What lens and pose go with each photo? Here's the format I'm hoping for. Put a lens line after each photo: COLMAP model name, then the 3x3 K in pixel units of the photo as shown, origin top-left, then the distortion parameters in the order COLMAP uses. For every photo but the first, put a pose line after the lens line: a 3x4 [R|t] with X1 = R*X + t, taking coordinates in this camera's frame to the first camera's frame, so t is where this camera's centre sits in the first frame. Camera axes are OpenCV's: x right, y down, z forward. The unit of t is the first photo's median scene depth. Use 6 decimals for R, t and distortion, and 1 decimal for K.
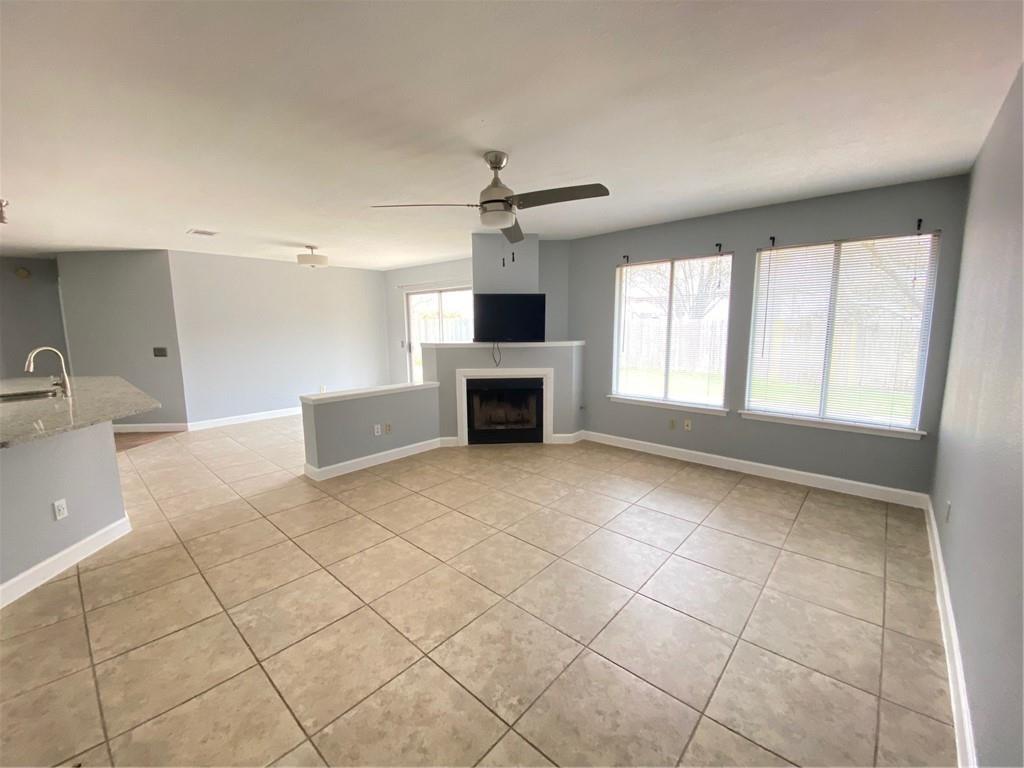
lens RADIAL K [[415.6, 0, 514.4], [0, 415.6, 362.8], [0, 0, 1]] dist [0.040064, -0.037294]
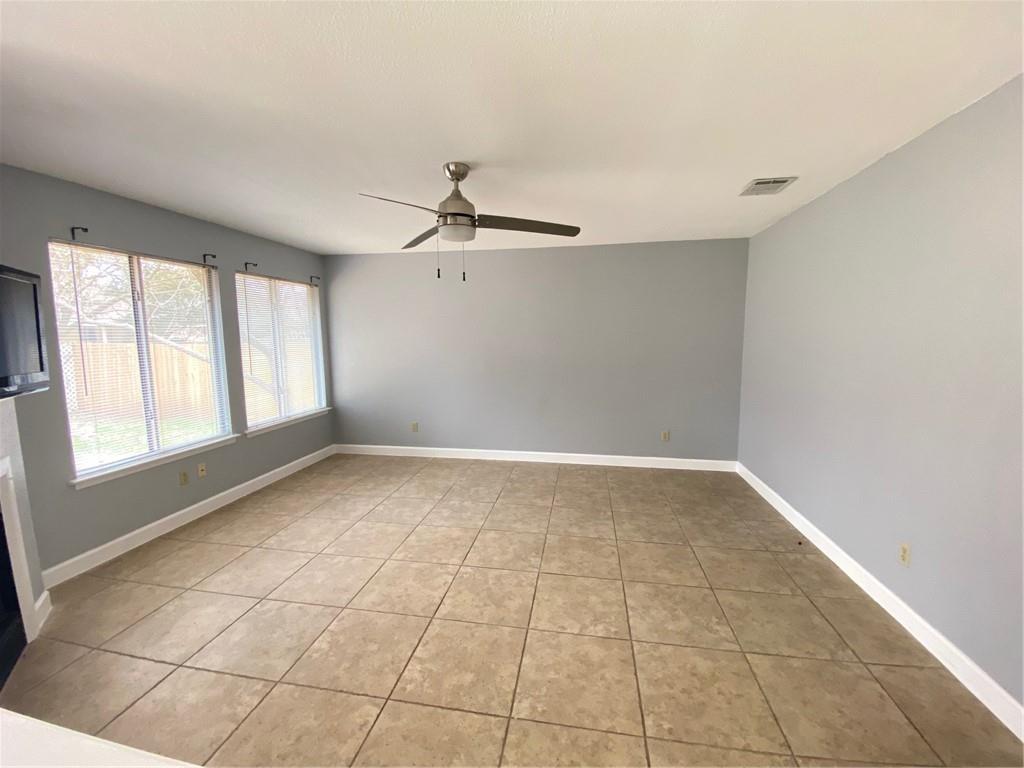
lens RADIAL K [[415.6, 0, 514.4], [0, 415.6, 362.8], [0, 0, 1]] dist [0.040064, -0.037294]
pose [[-0.525978, -0.042787, 0.849421, -0.698814], [0.093006, 0.989850, 0.107452, -0.103743], [-0.845398, 0.135518, -0.516660, 1.073061]]
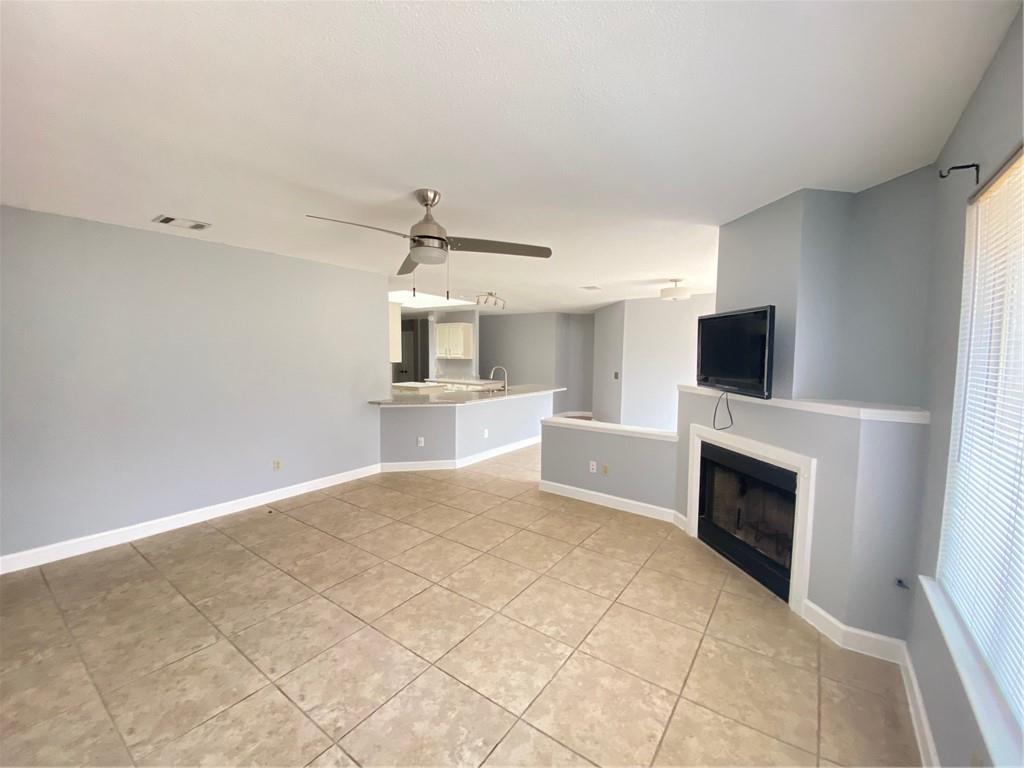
lens RADIAL K [[415.6, 0, 514.4], [0, 415.6, 362.8], [0, 0, 1]] dist [0.040064, -0.037294]
pose [[0.105860, 0.035664, -0.993741, 0.725044], [-0.101889, 0.994486, 0.024837, -0.100476], [0.989147, 0.098623, 0.108910, 0.833716]]
